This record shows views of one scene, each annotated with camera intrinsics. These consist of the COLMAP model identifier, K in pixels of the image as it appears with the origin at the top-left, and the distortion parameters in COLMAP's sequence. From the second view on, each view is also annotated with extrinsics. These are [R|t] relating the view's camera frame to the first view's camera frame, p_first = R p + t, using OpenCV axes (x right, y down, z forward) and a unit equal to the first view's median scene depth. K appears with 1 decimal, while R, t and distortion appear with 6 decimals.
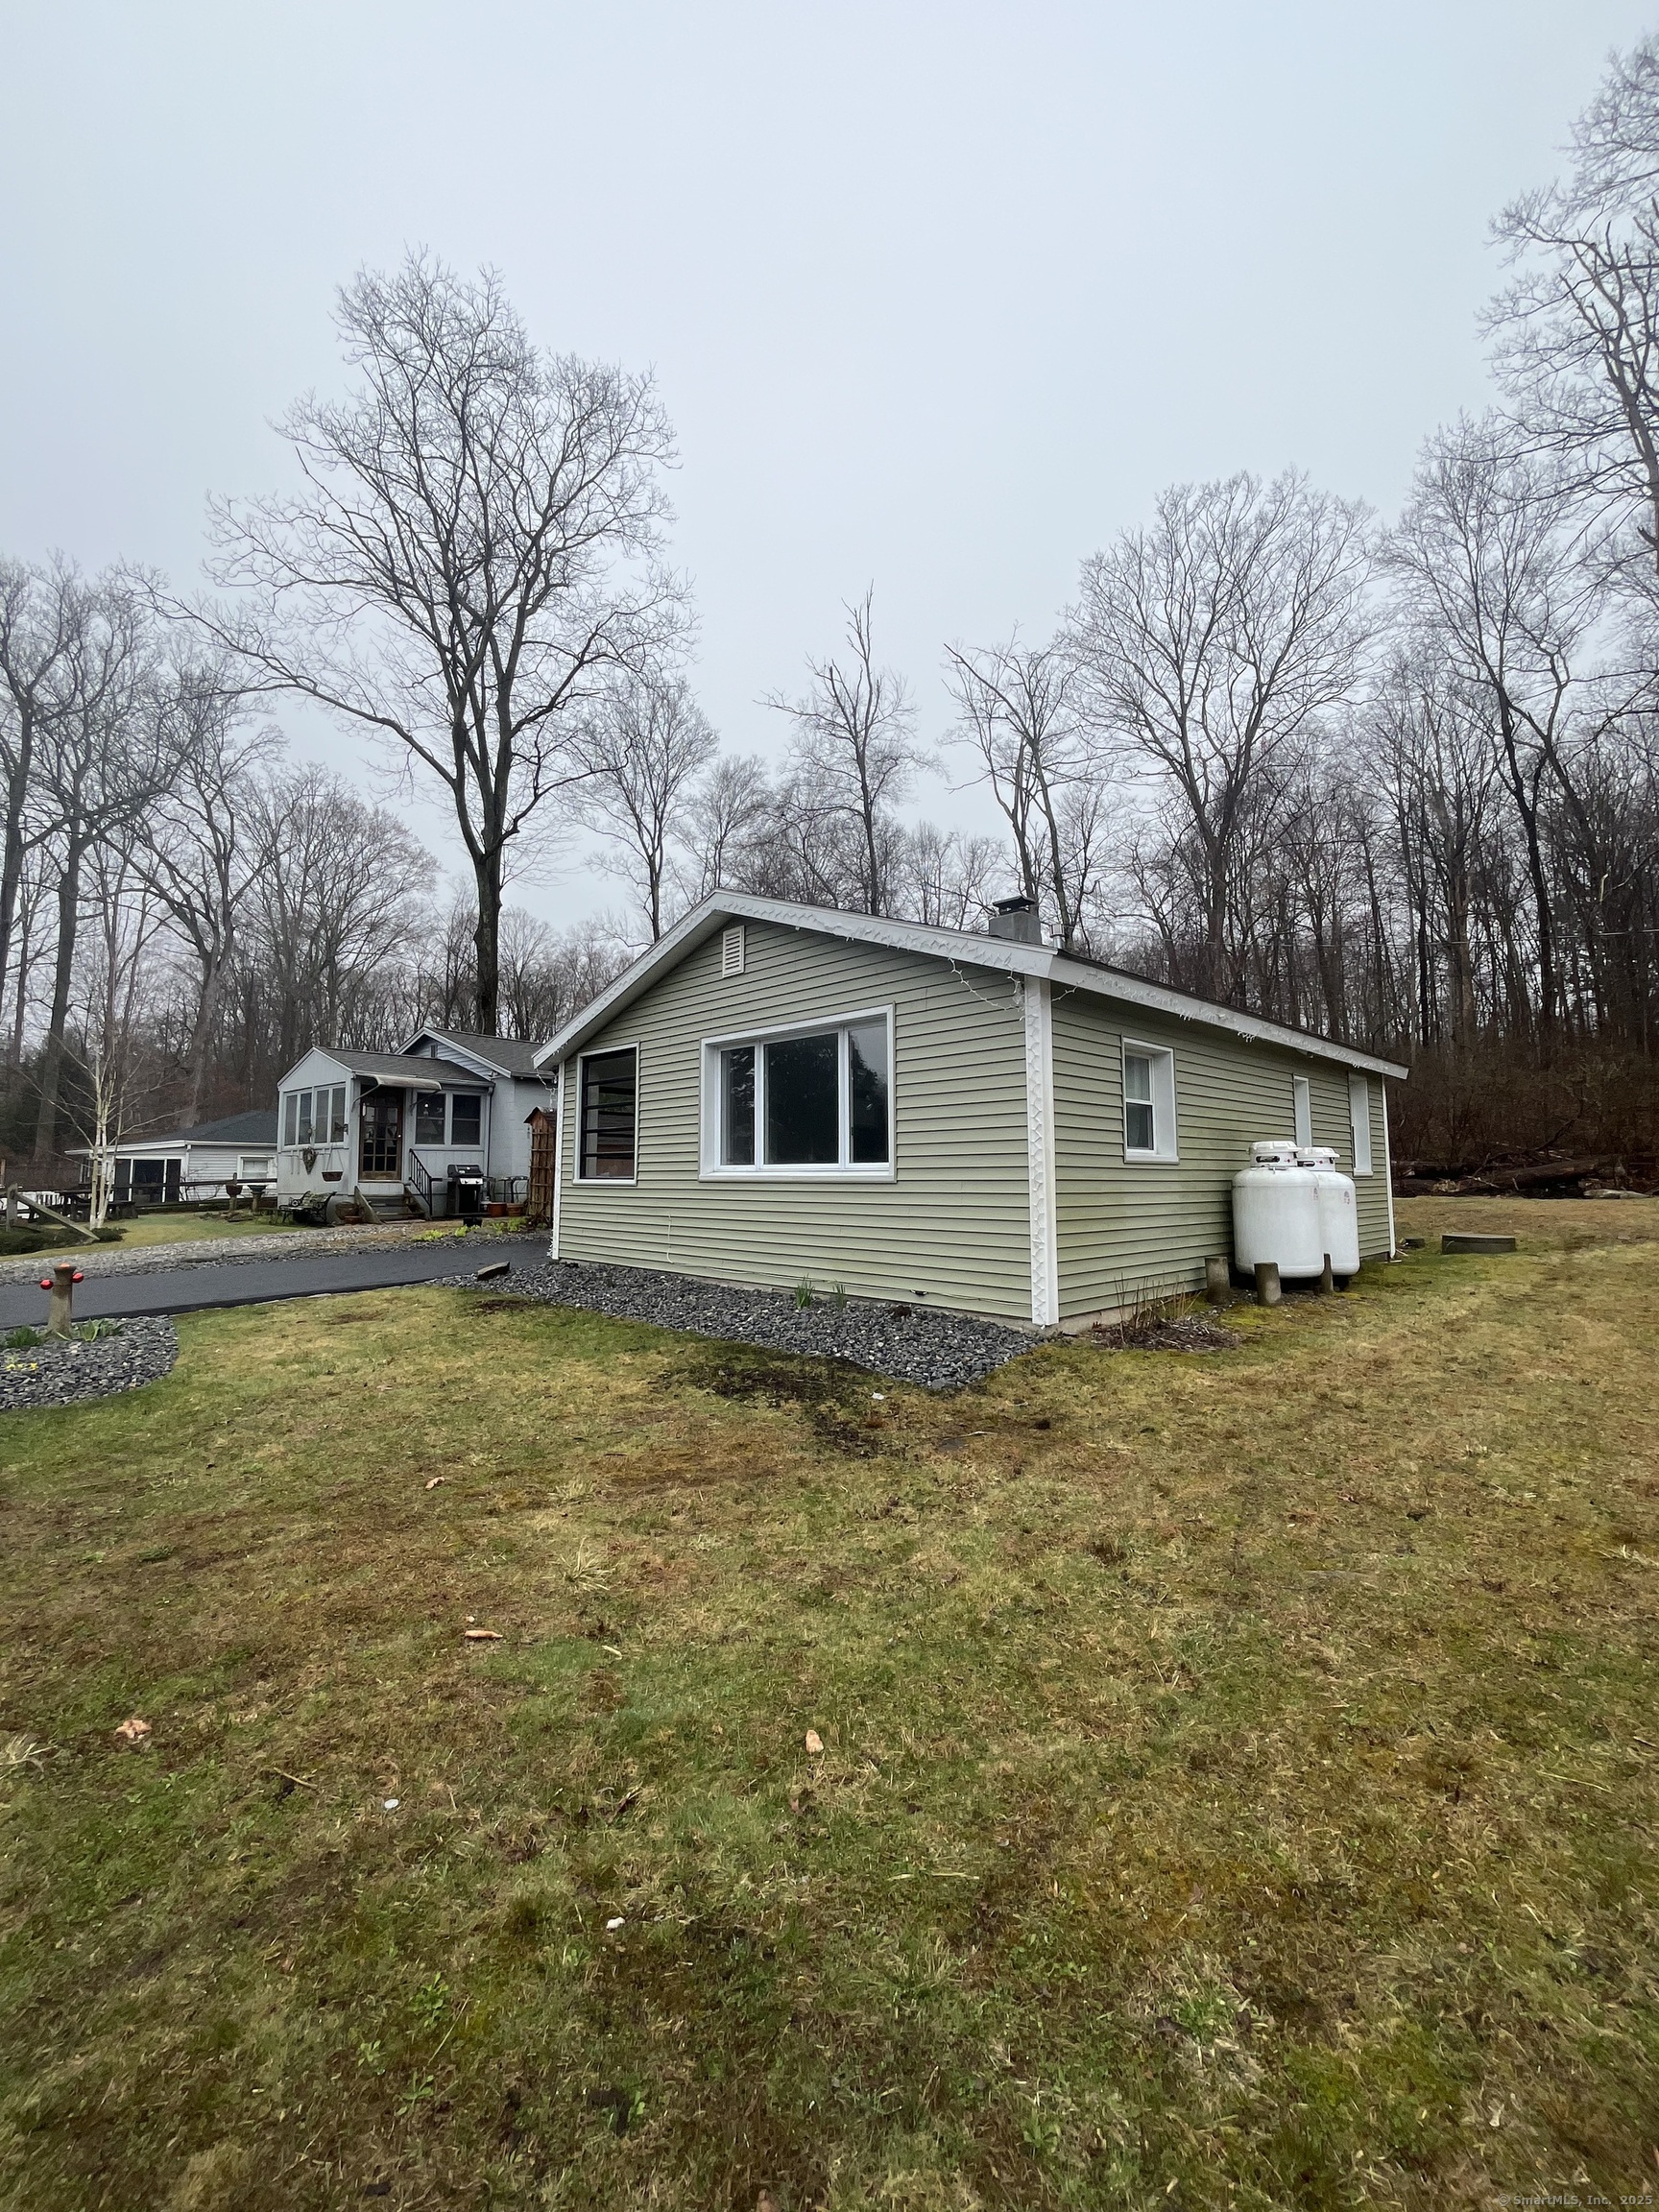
lens RADIAL K [[898.5, 0, 821.0], [0, 898.5, 1101.6], [0, 0, 1]] dist [-0.003920, 0.000039]
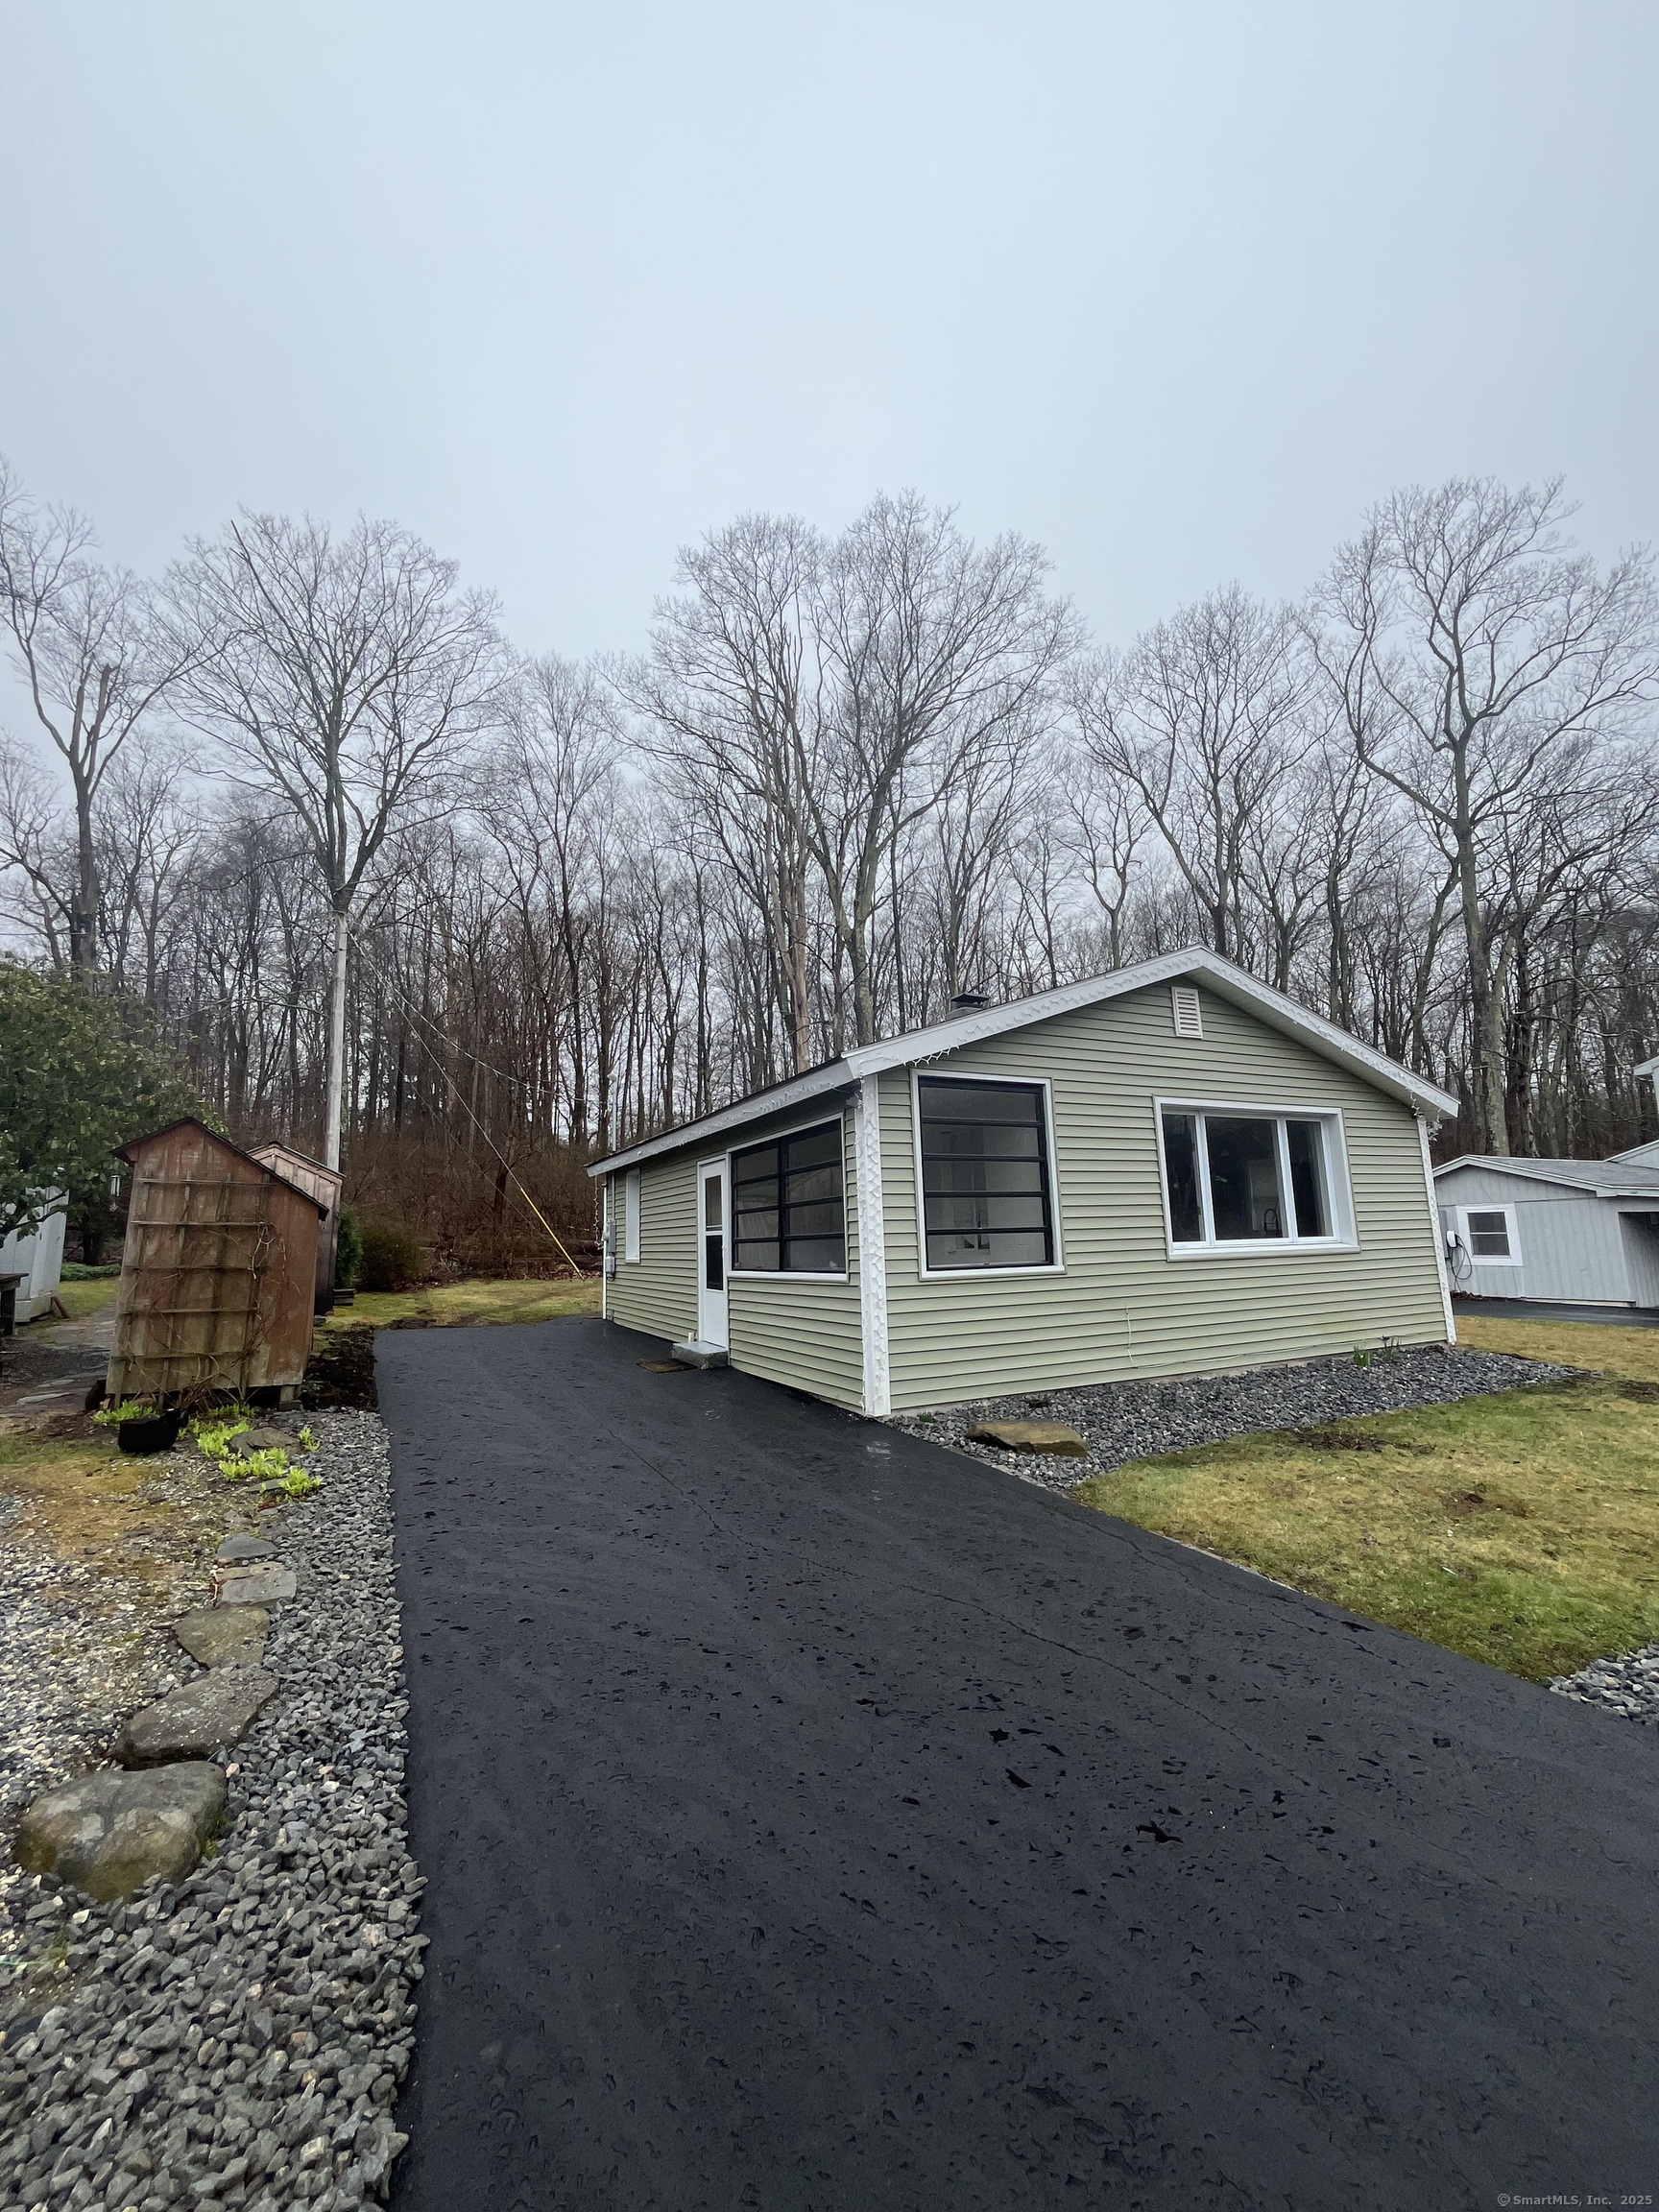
lens RADIAL K [[898.5, 0, 821.0], [0, 898.5, 1101.6], [0, 0, 1]] dist [-0.003920, 0.000039]
pose [[0.301376, 0.140599, 0.943082, -1.105155], [-0.049881, 0.990039, -0.131660, 0.069370], [-0.952200, -0.007363, 0.305387, 1.097588]]
